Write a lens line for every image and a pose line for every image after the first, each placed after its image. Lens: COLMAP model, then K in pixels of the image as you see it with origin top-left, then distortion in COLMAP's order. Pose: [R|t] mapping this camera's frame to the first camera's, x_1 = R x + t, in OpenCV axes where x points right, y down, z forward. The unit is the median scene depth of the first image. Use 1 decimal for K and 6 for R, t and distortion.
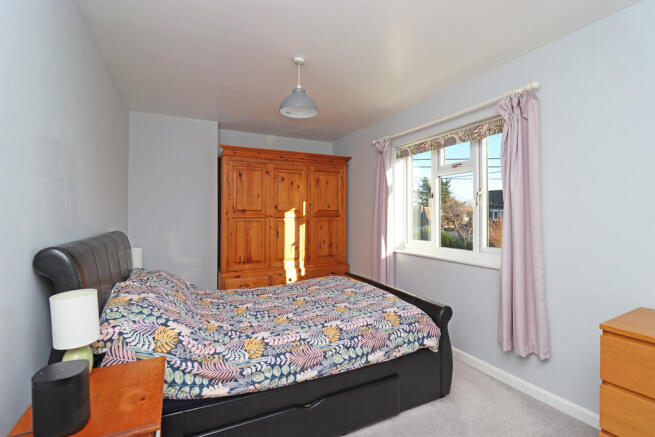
lens RADIAL K [[303.7, 0, 329.5], [0, 303.7, 214.5], [0, 0, 1]] dist [-0.009665, -0.005155]
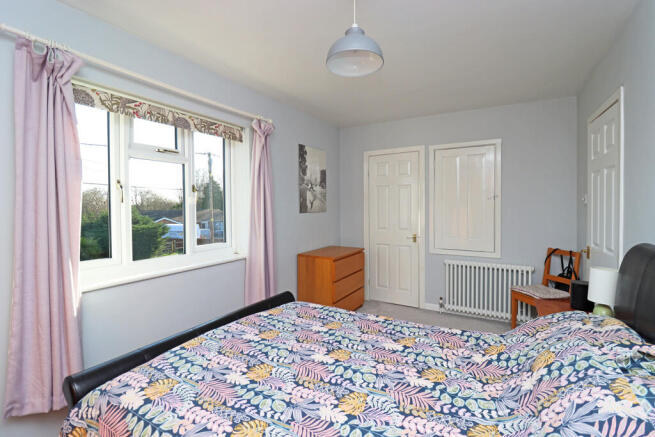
lens RADIAL K [[303.7, 0, 330.0], [0, 303.7, 215.1], [0, 0, 1]] dist [-0.009665, -0.005155]
pose [[-0.551603, -0.017402, 0.833926, -0.505654], [0.003068, 0.999733, 0.022892, -0.011796], [-0.834101, 0.015185, -0.551402, 1.132566]]
